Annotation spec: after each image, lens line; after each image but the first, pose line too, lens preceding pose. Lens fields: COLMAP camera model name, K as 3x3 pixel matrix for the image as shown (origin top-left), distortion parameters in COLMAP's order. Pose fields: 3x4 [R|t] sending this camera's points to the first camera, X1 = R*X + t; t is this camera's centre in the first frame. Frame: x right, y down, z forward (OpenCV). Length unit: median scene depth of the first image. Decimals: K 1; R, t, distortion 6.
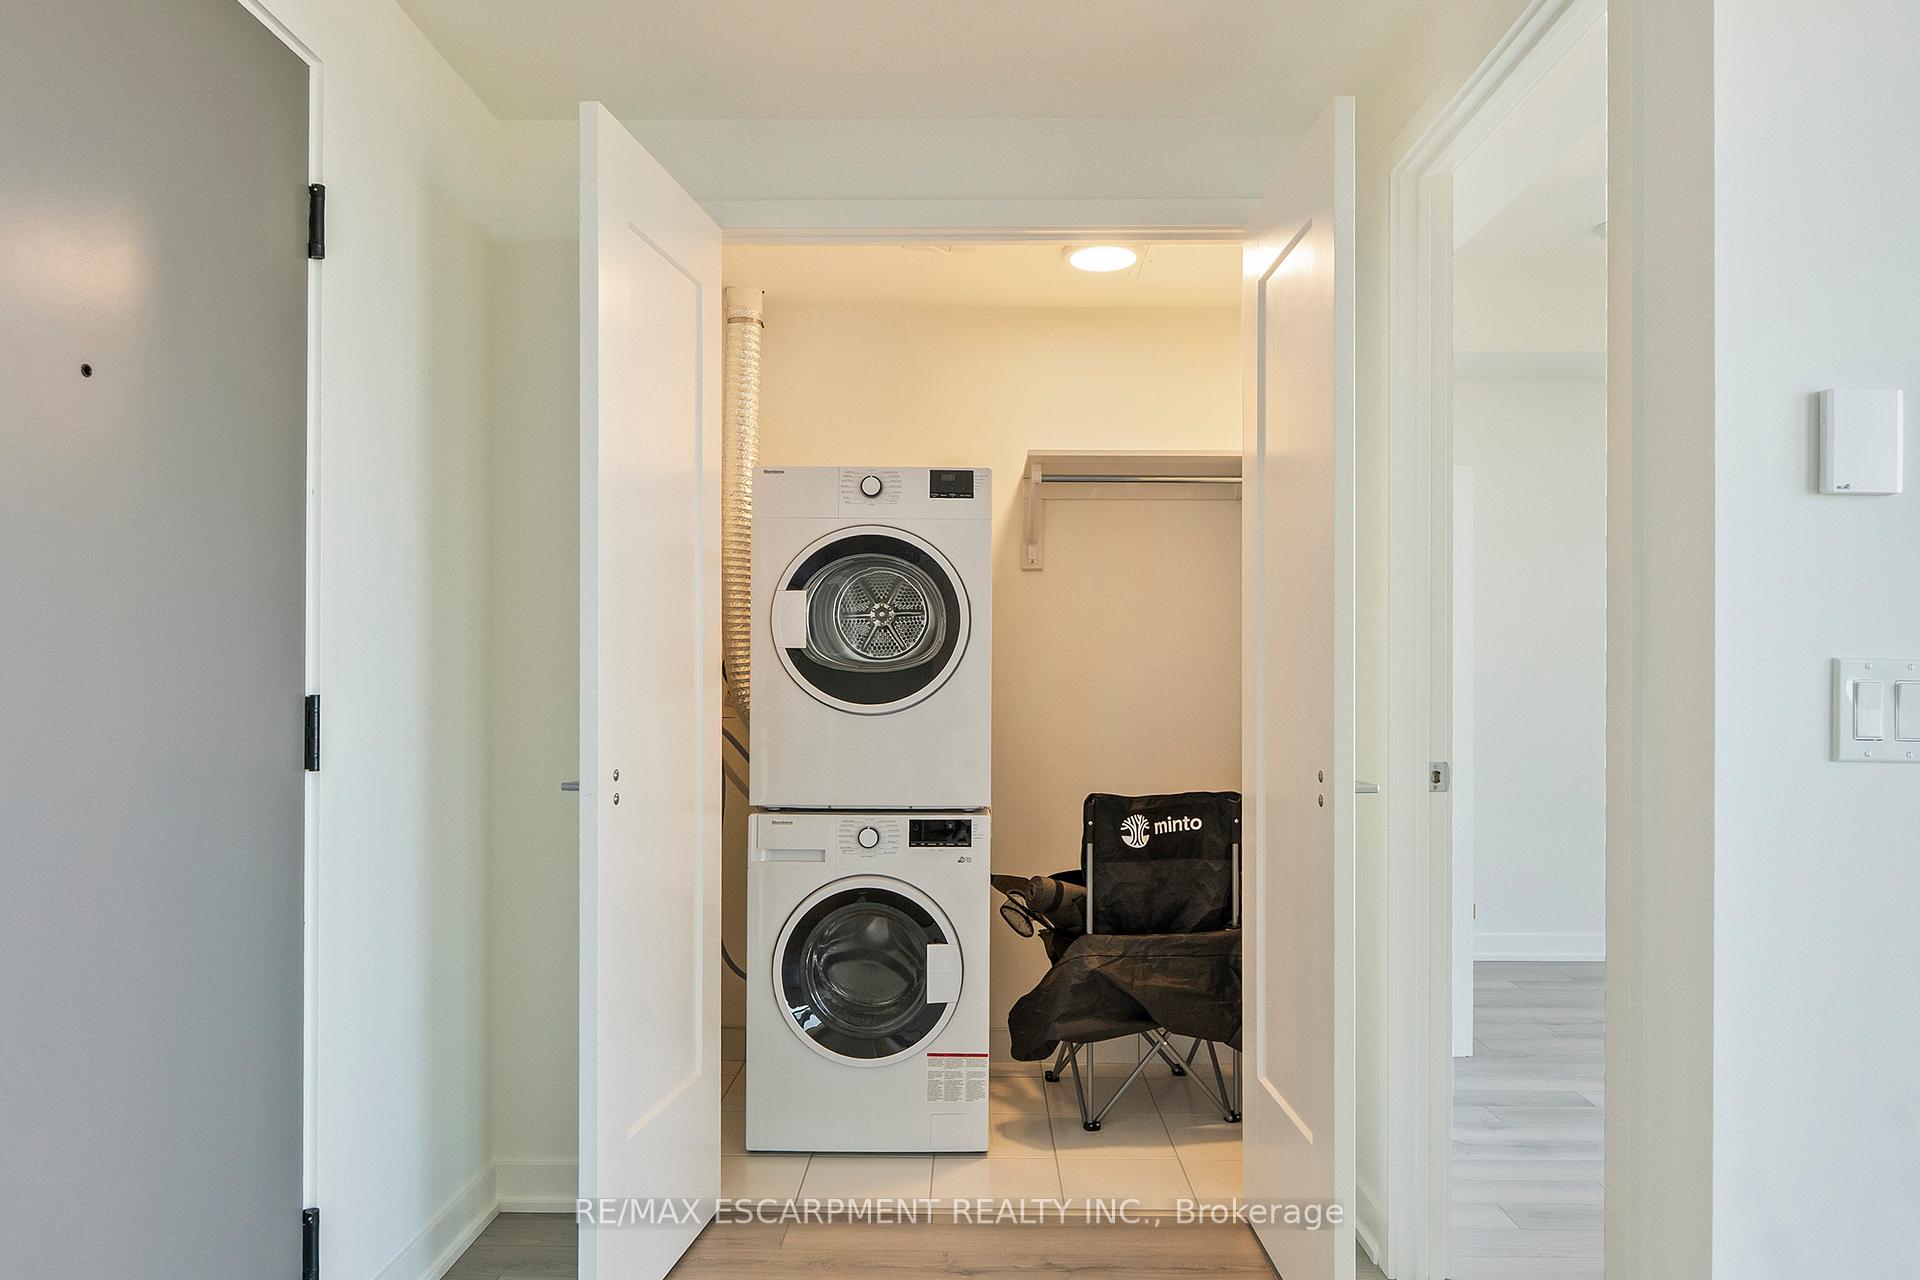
lens RADIAL K [[1185.6, 0, 960.4], [0, 1185.6, 658.9], [0, 0, 1]] dist [0.000201, 0.000670]
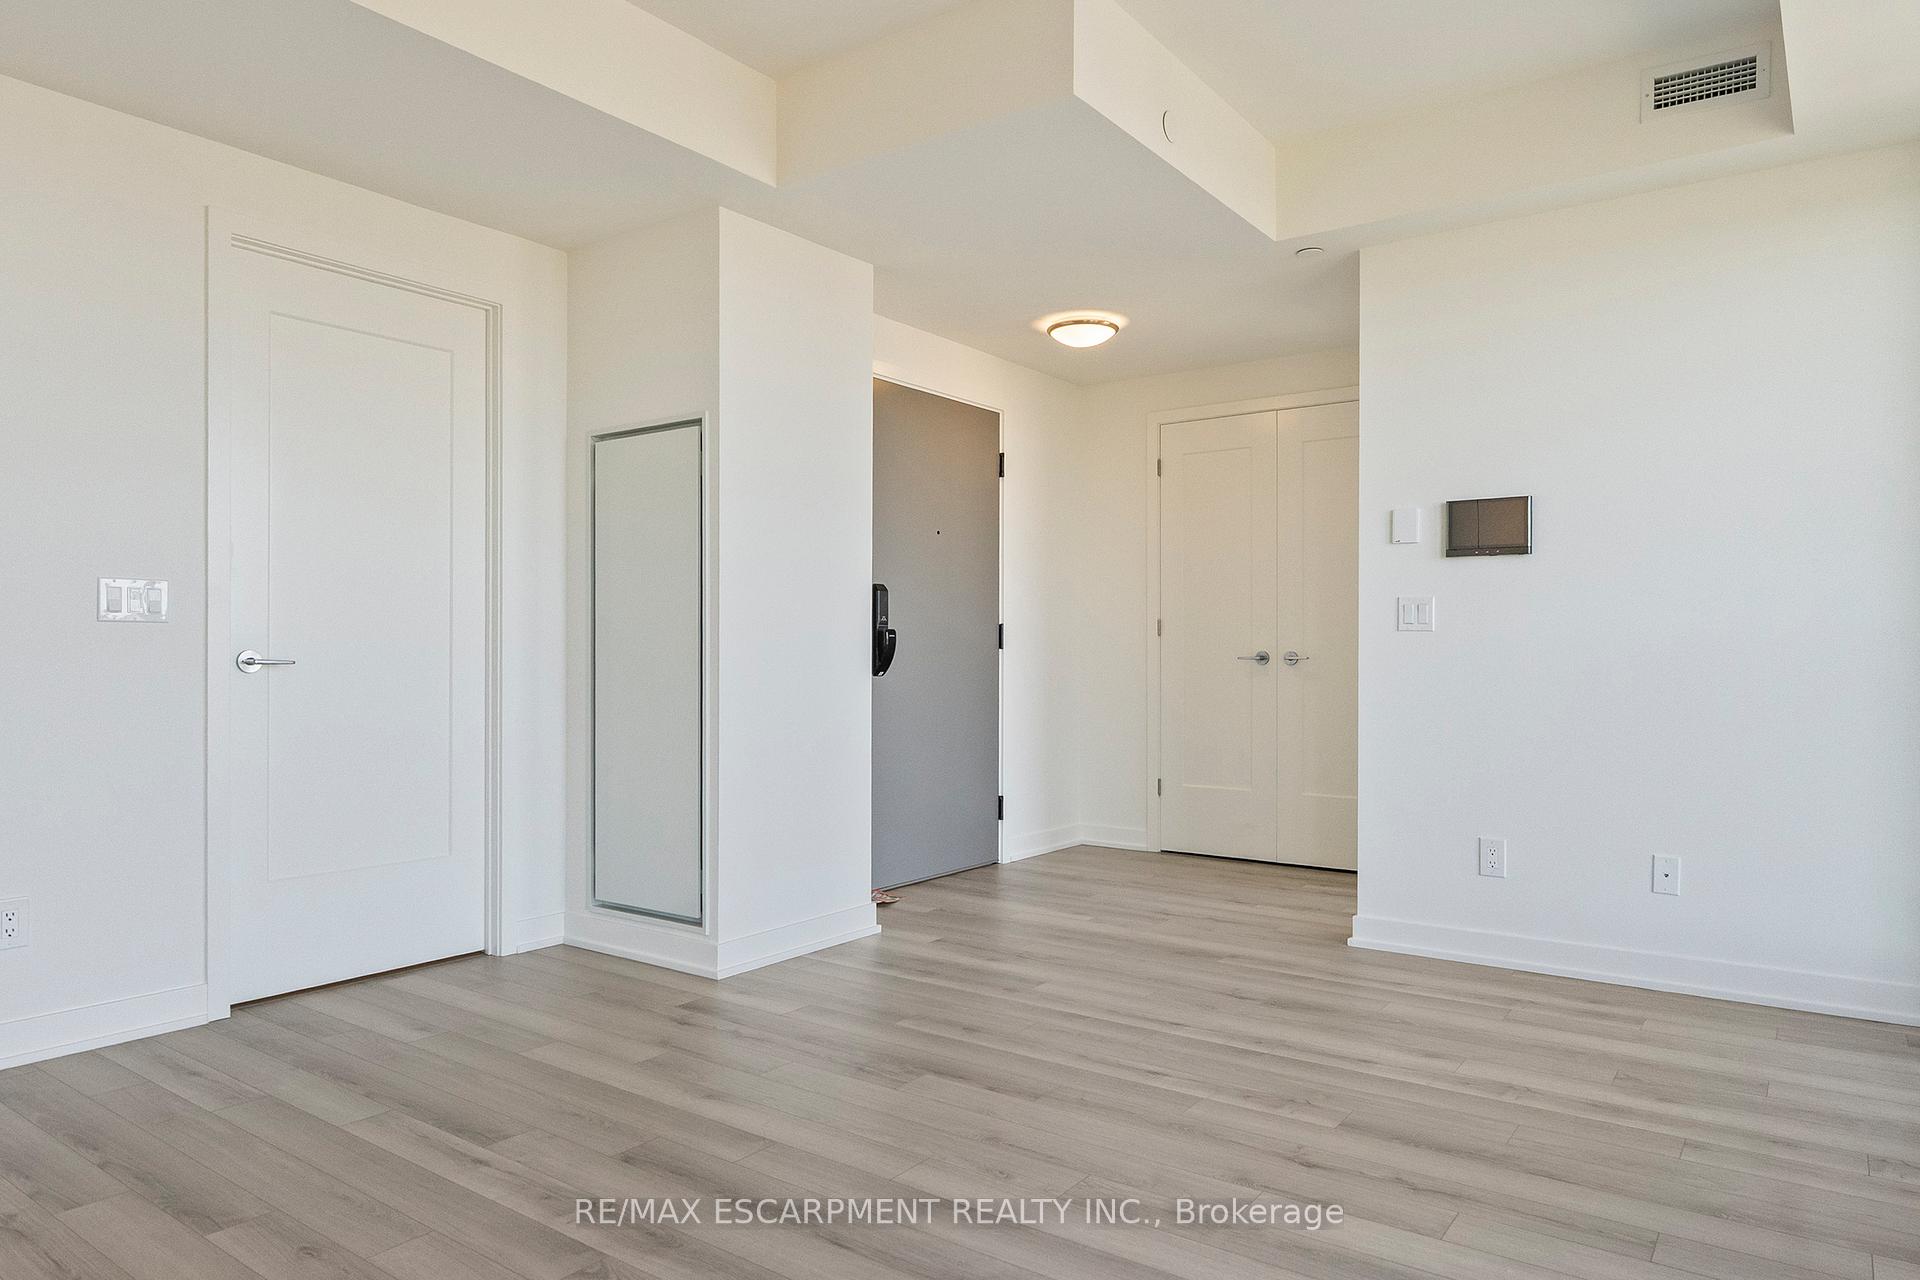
lens RADIAL K [[1224.6, 0, 963.3], [0, 1224.6, 654.0], [0, 0, 1]] dist [-0.002092, 0.002791]
pose [[0.810116, 0.002447, -0.586265, 1.615215], [0.002678, 0.999965, 0.007874, 0.112599], [0.586264, -0.007949, 0.810081, -2.118647]]
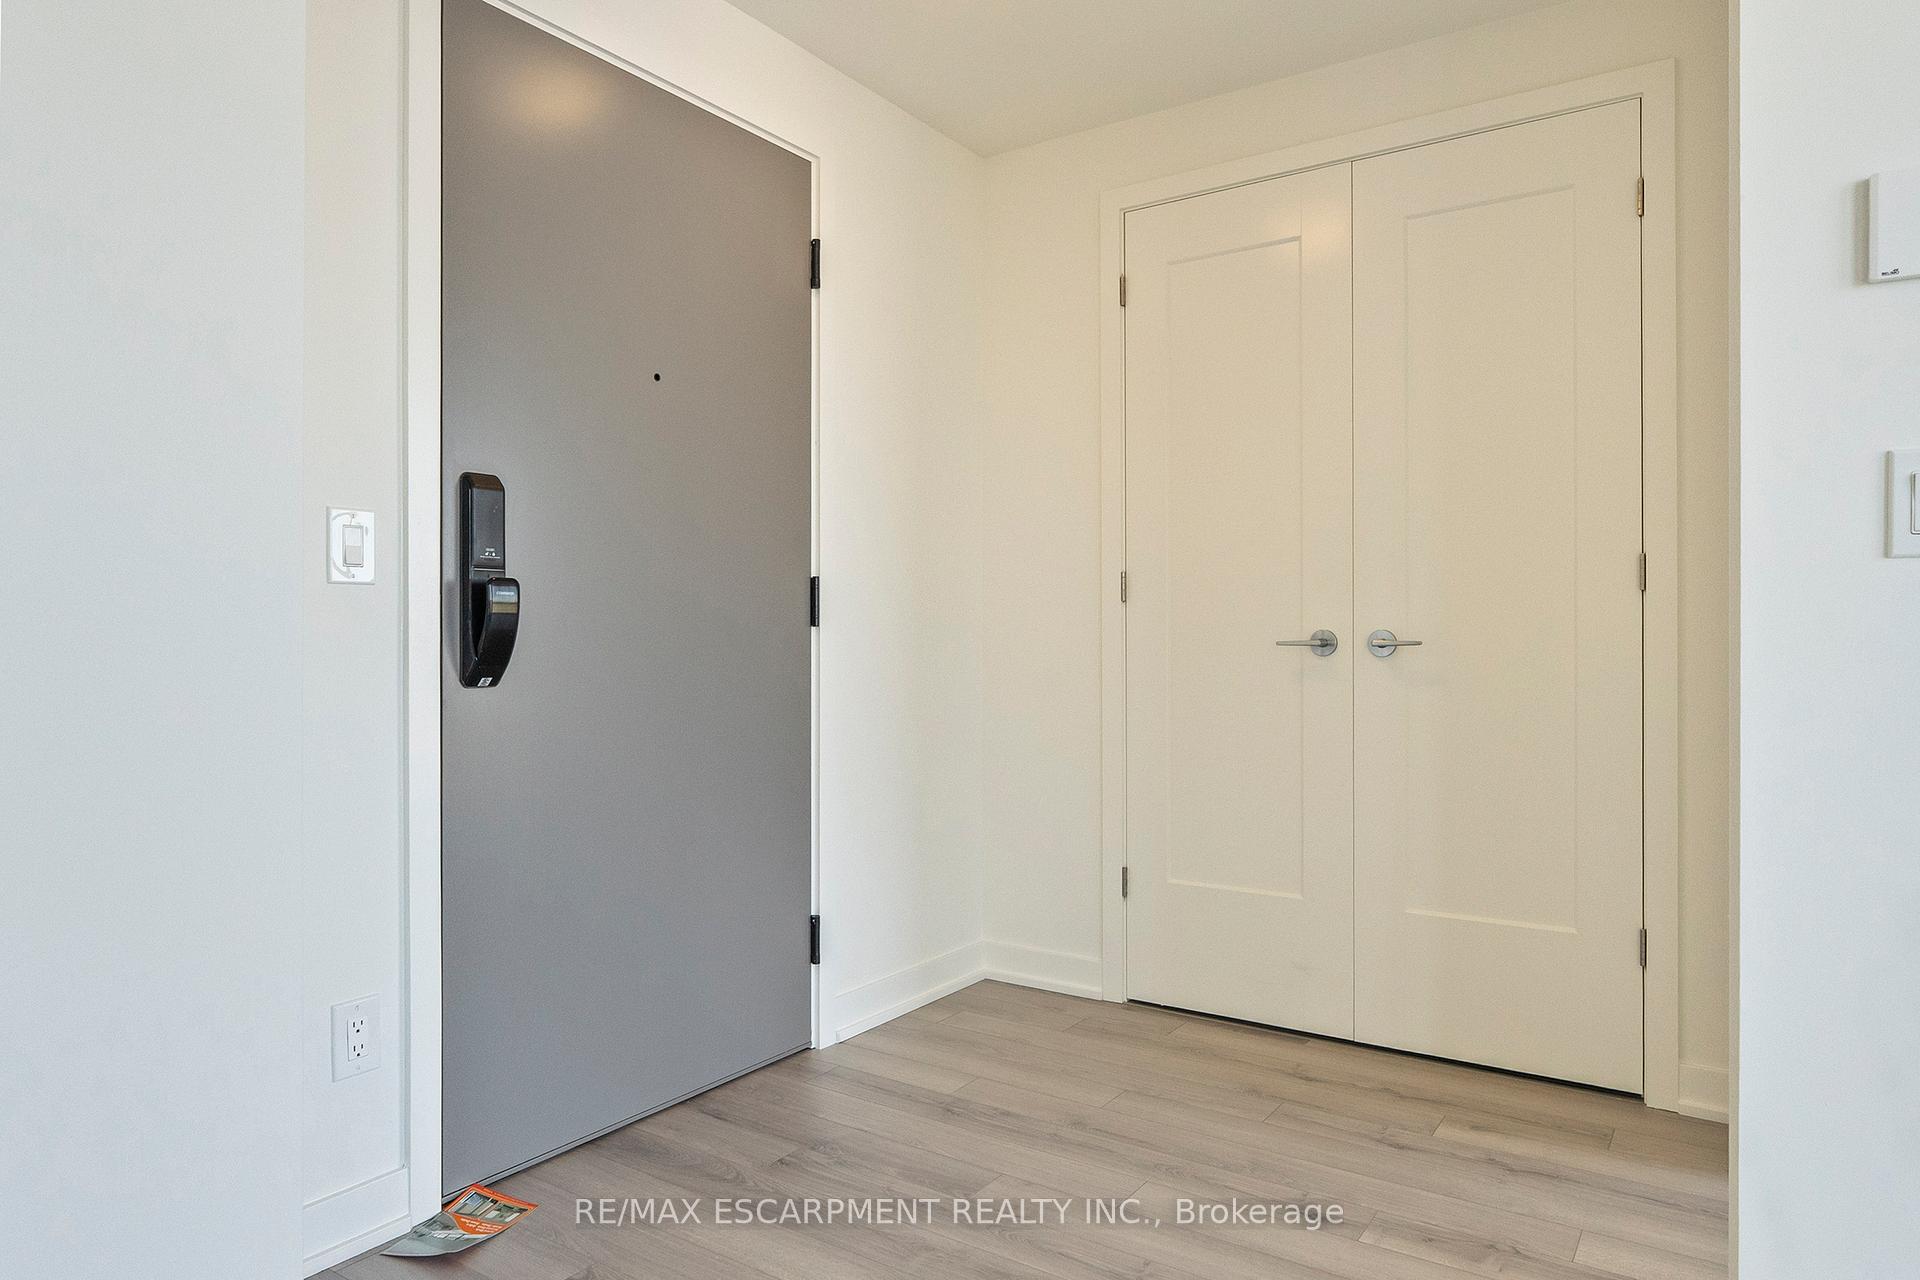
lens RADIAL K [[1193.5, 0, 960.0], [0, 1193.5, 625.6], [0, 0, 1]] dist [0.002837, 0.000488]
pose [[0.828241, -0.005938, -0.560341, 0.632102], [0.004421, 0.999982, -0.004063, 0.136811], [0.560355, 0.000888, 0.828252, -0.220536]]
